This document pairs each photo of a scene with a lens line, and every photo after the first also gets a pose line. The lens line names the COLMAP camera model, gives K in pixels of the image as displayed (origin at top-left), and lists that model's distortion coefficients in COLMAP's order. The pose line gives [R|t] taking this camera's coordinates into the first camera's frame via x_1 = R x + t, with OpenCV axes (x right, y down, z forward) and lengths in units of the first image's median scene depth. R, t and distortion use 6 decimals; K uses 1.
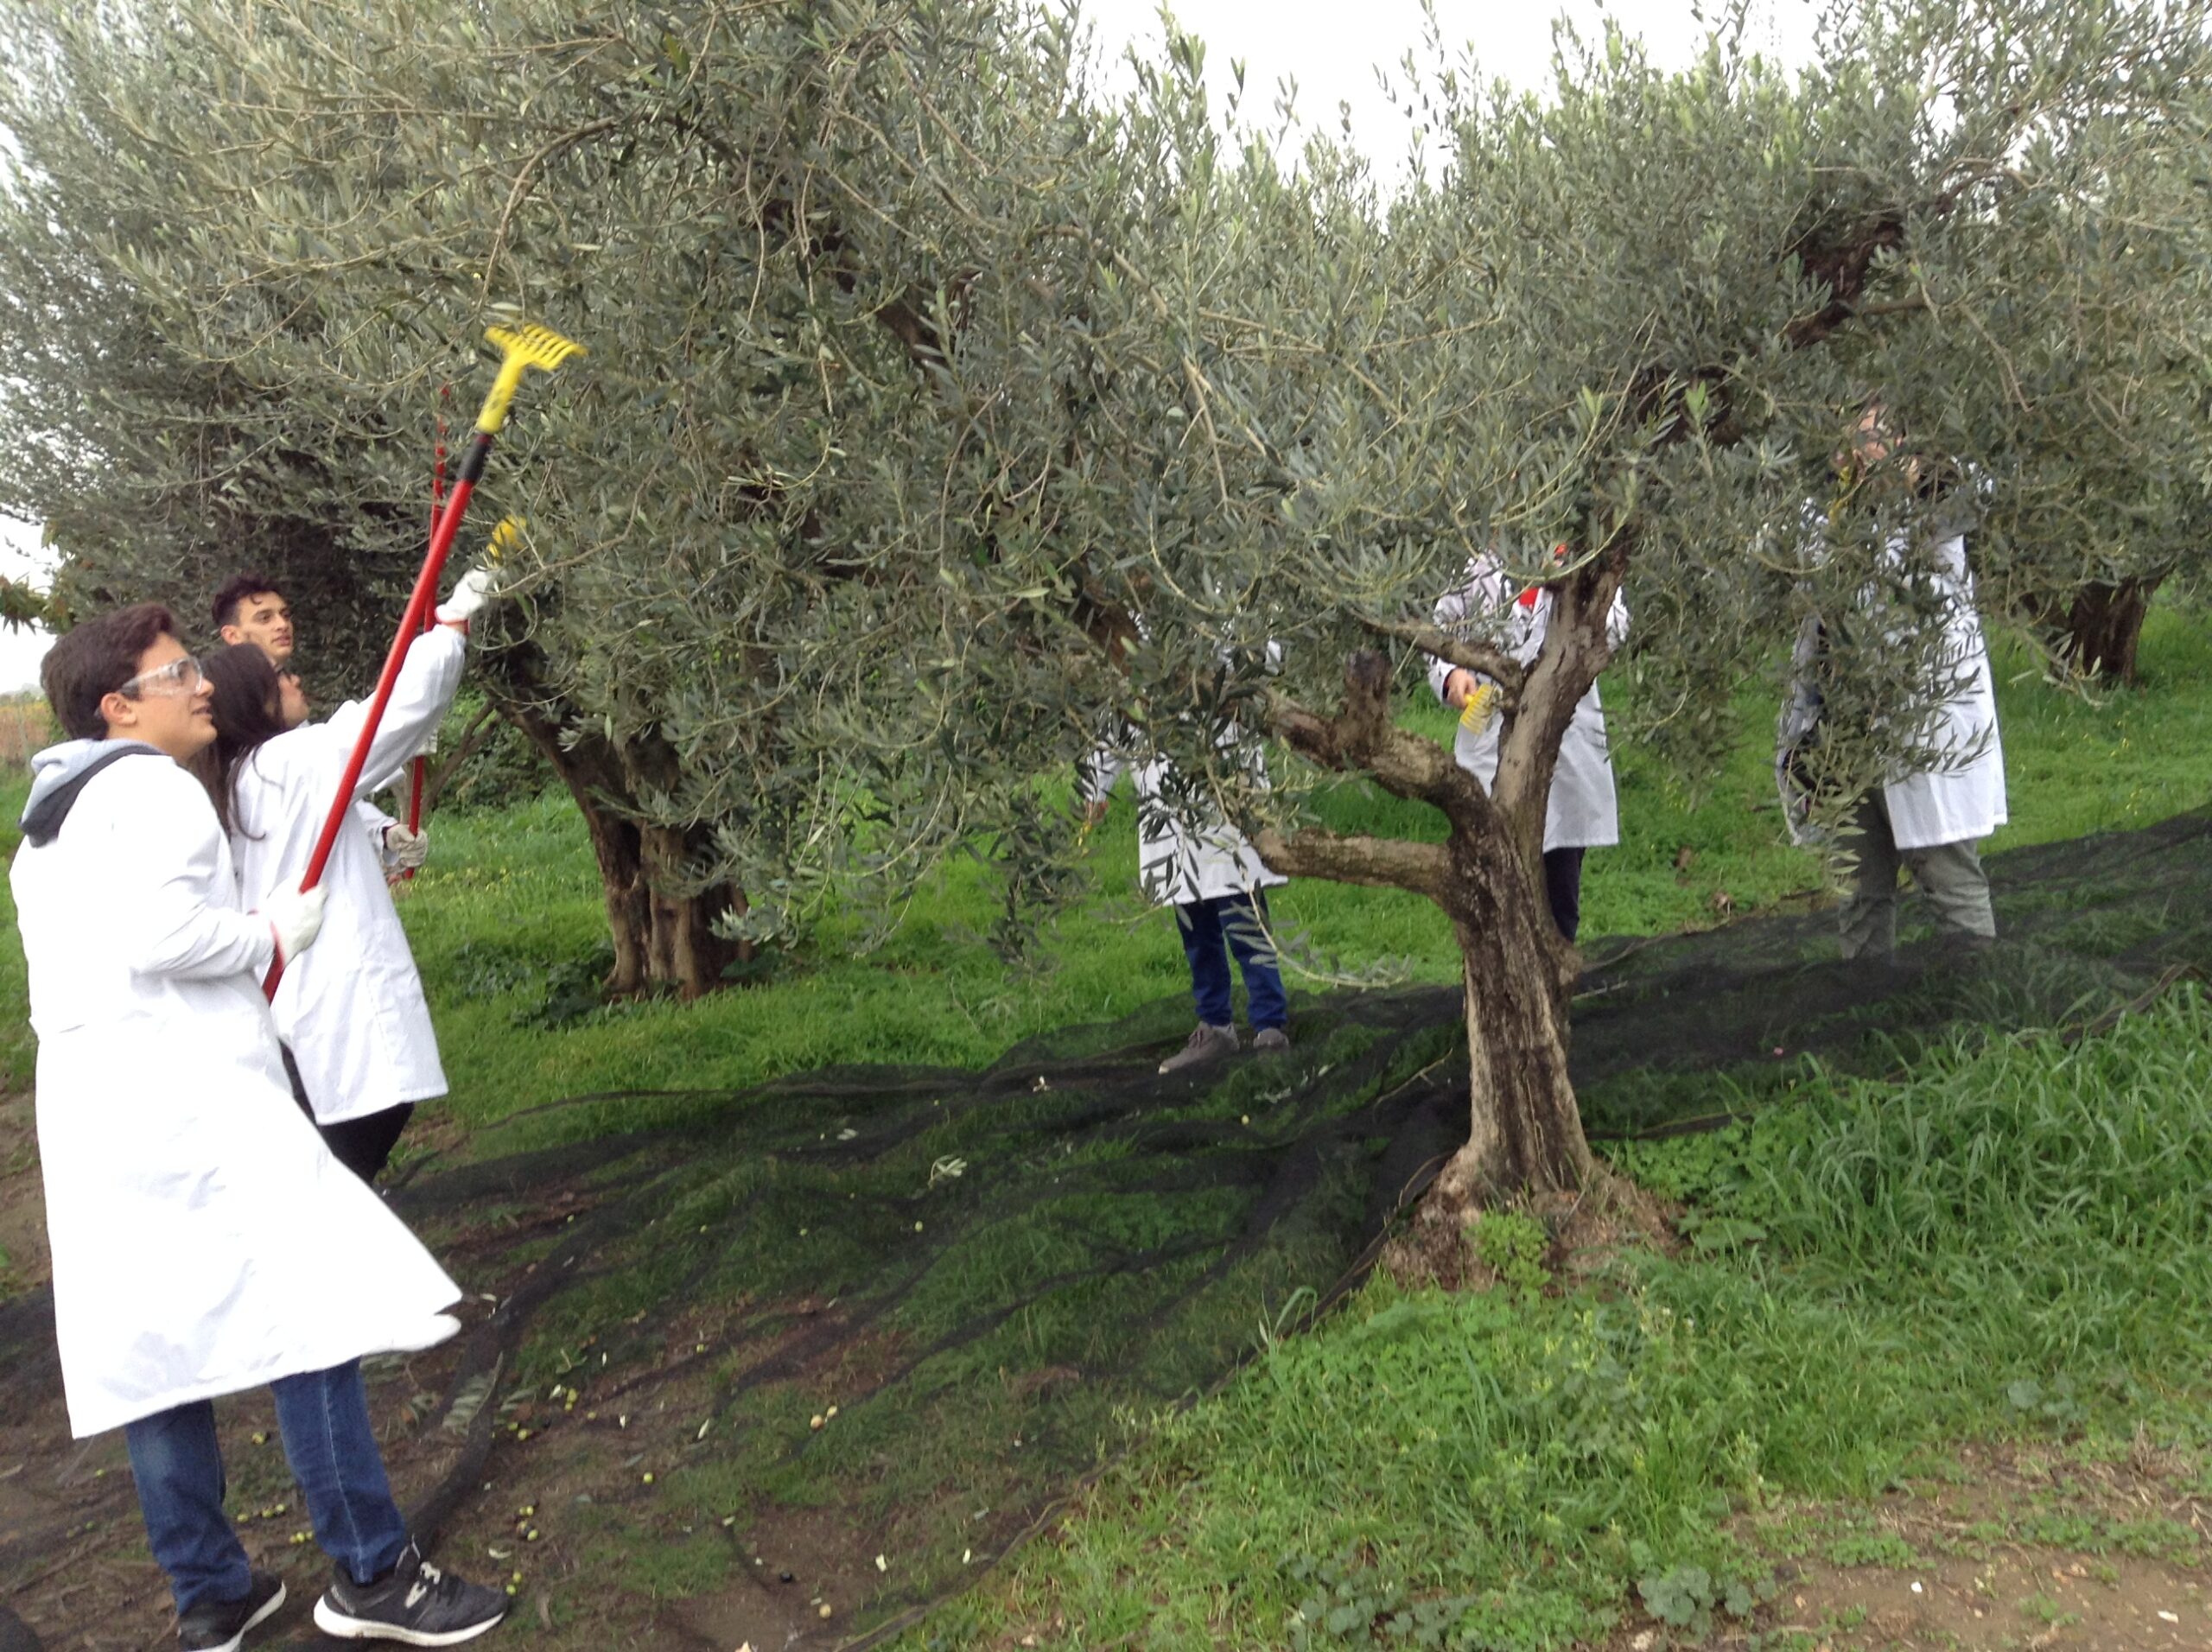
lens RADIAL K [[2072.3, 0, 1078.3], [0, 2072.3, 824.6], [0, 0, 1]] dist [0.178790, -0.391582]
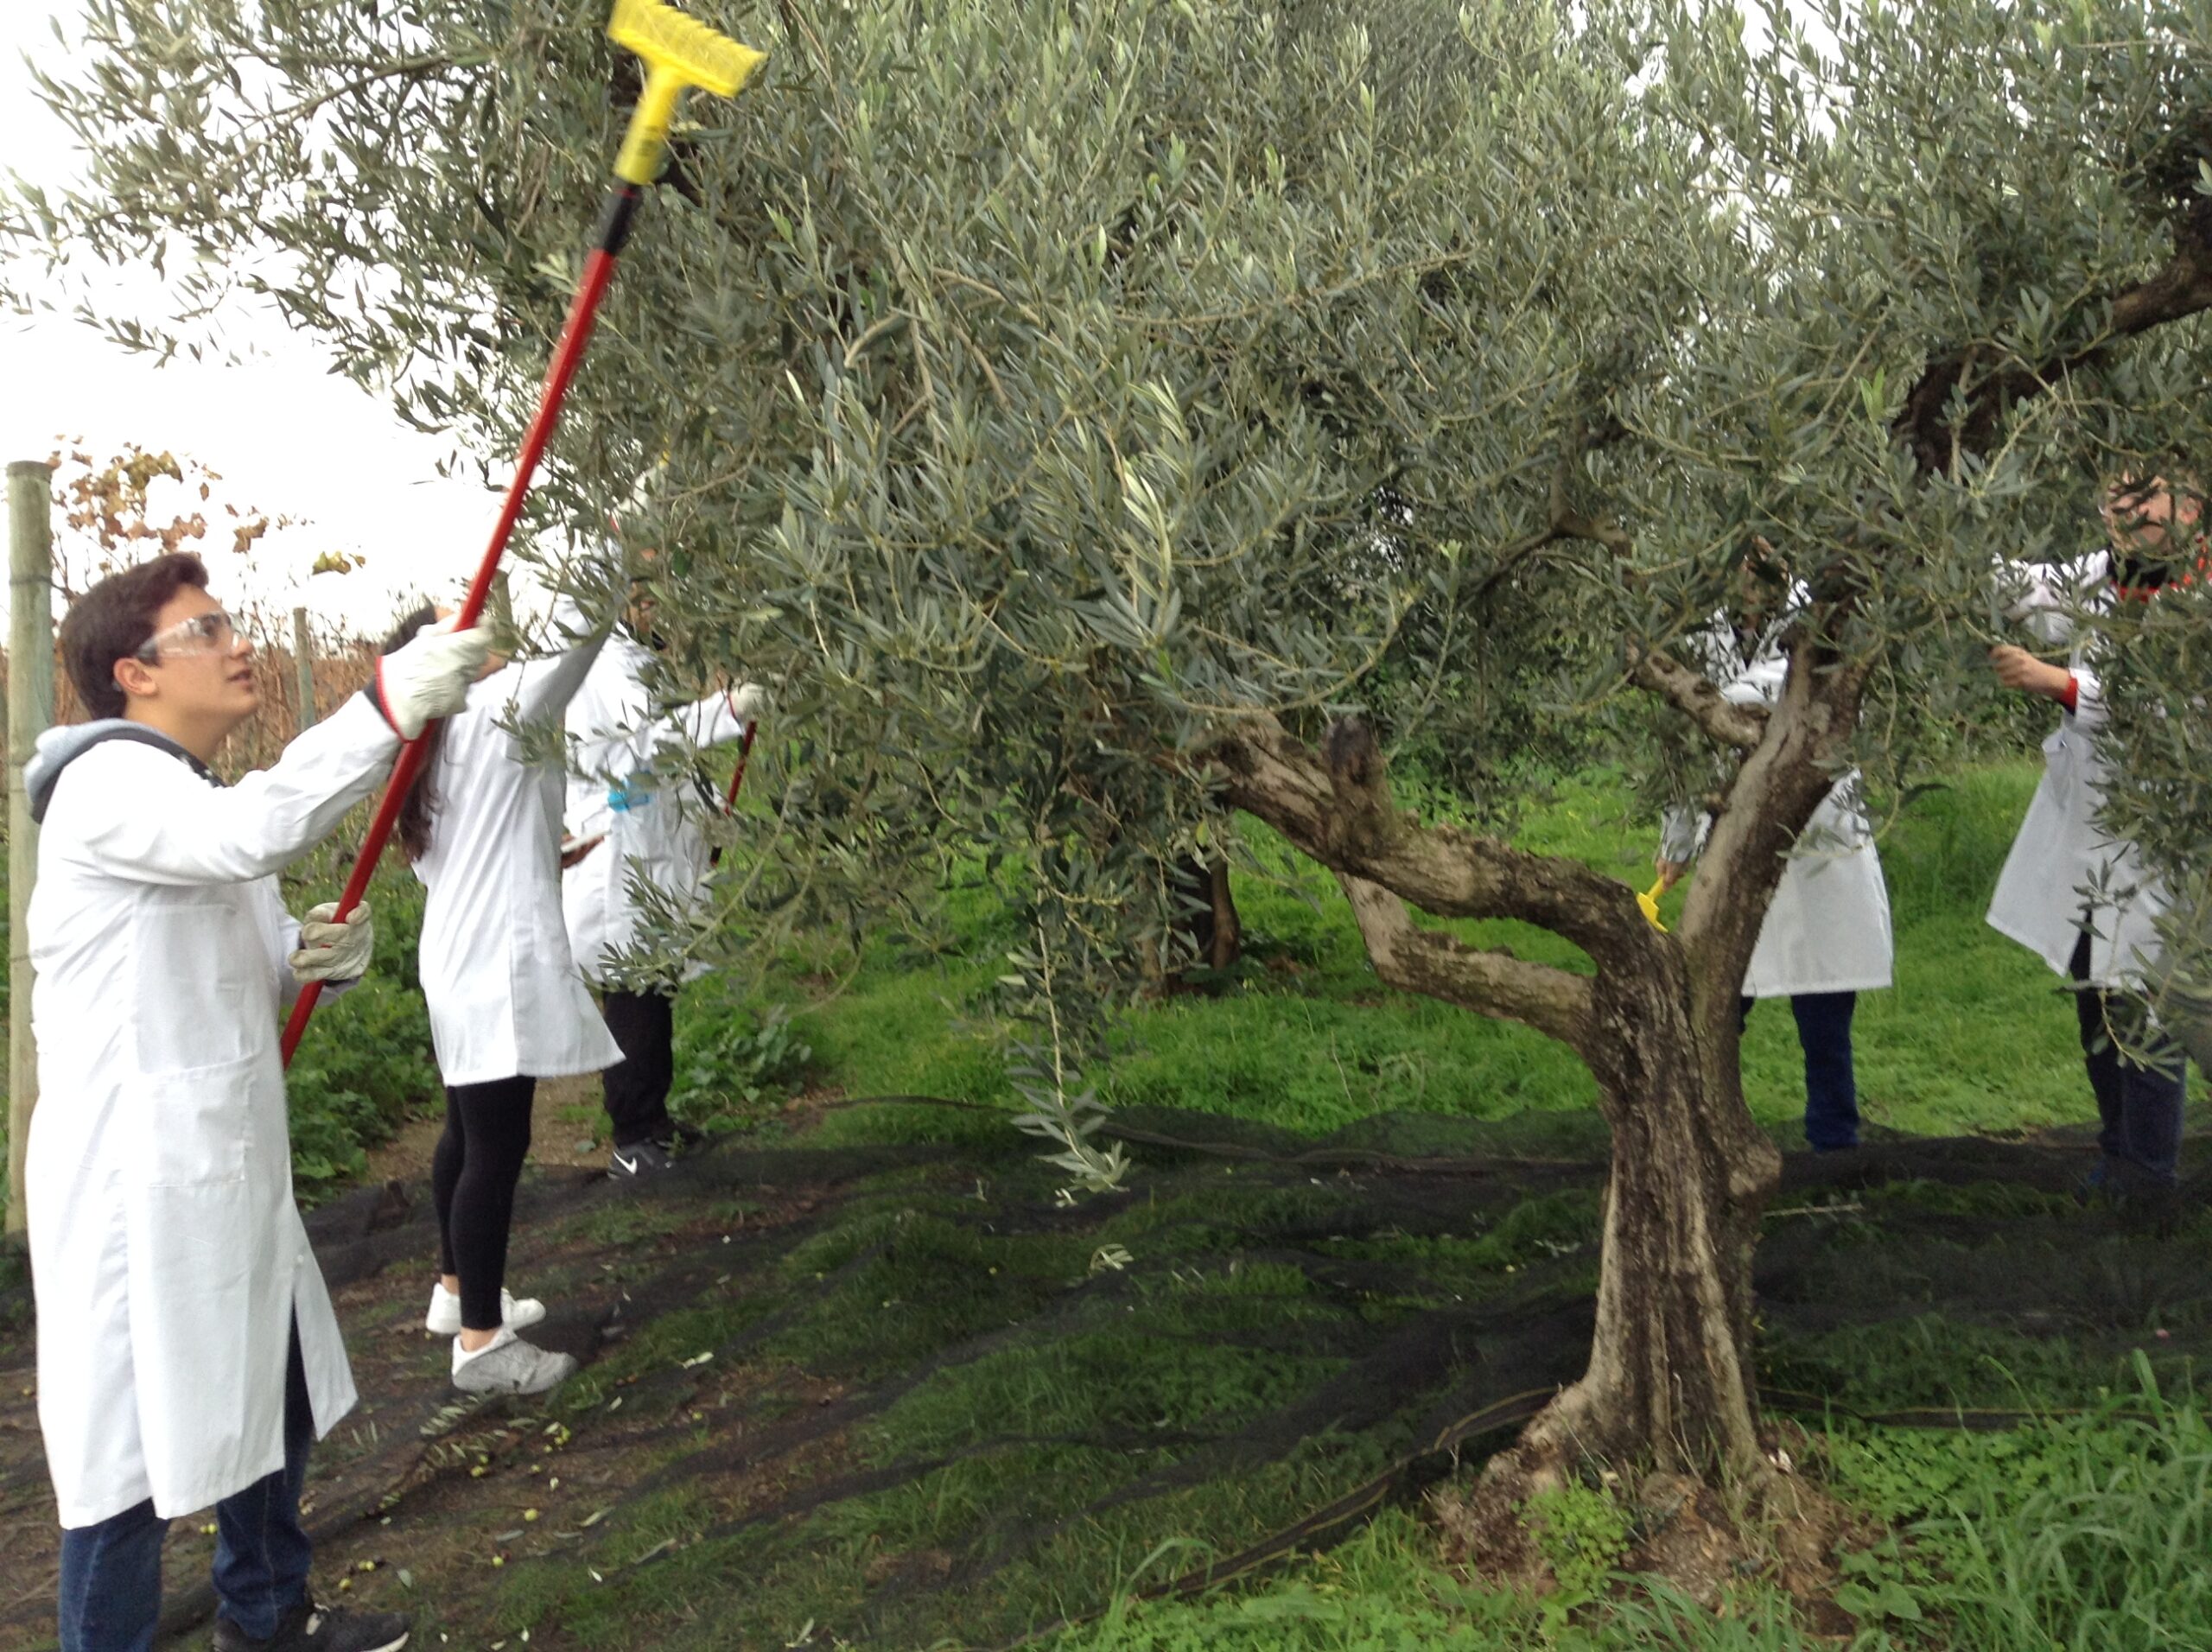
lens RADIAL K [[2072.3, 0, 1078.3], [0, 2072.3, 824.6], [0, 0, 1]] dist [0.178790, -0.391582]
pose [[0.898952, 0.106104, -0.425003, 0.325061], [-0.096786, 0.994353, 0.043527, -0.060566], [0.427222, 0.002005, 0.904145, 0.245532]]
